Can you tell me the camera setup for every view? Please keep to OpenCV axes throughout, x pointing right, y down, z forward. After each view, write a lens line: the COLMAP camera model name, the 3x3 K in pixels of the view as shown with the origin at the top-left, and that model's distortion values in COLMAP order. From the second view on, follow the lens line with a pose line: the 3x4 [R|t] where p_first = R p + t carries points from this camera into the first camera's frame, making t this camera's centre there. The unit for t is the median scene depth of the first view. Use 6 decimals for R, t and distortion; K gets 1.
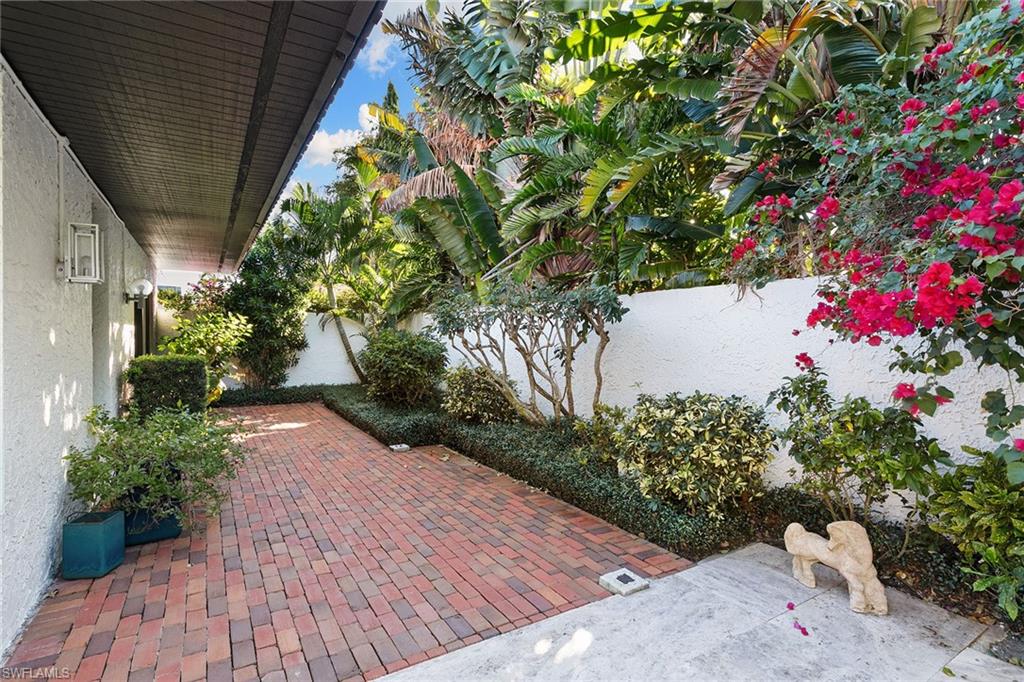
lens RADIAL K [[500.9, 0, 512.0], [0, 500.9, 341.0], [0, 0, 1]] dist [0.010643, -0.000395]
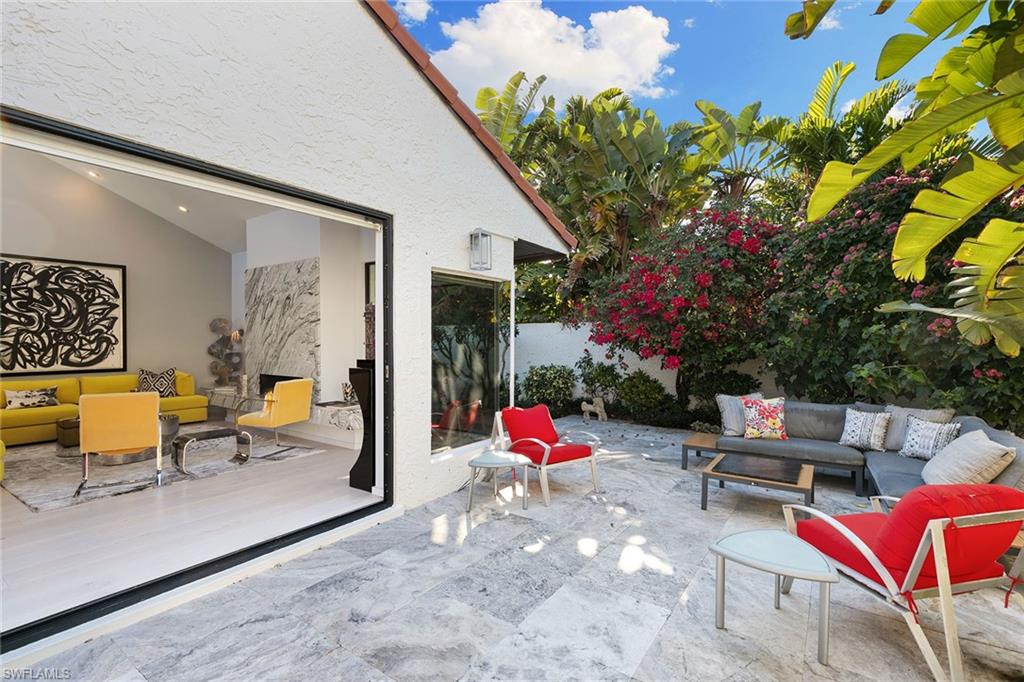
lens RADIAL K [[459.3, 0, 512.0], [0, 459.3, 341.0], [0, 0, 1]] dist [0.007510, -0.000221]
pose [[0.922730, -0.000265, 0.385446, -0.890259], [0.006877, 0.999852, -0.015775, 0.017086], [-0.385385, 0.017206, 0.922596, -1.375345]]
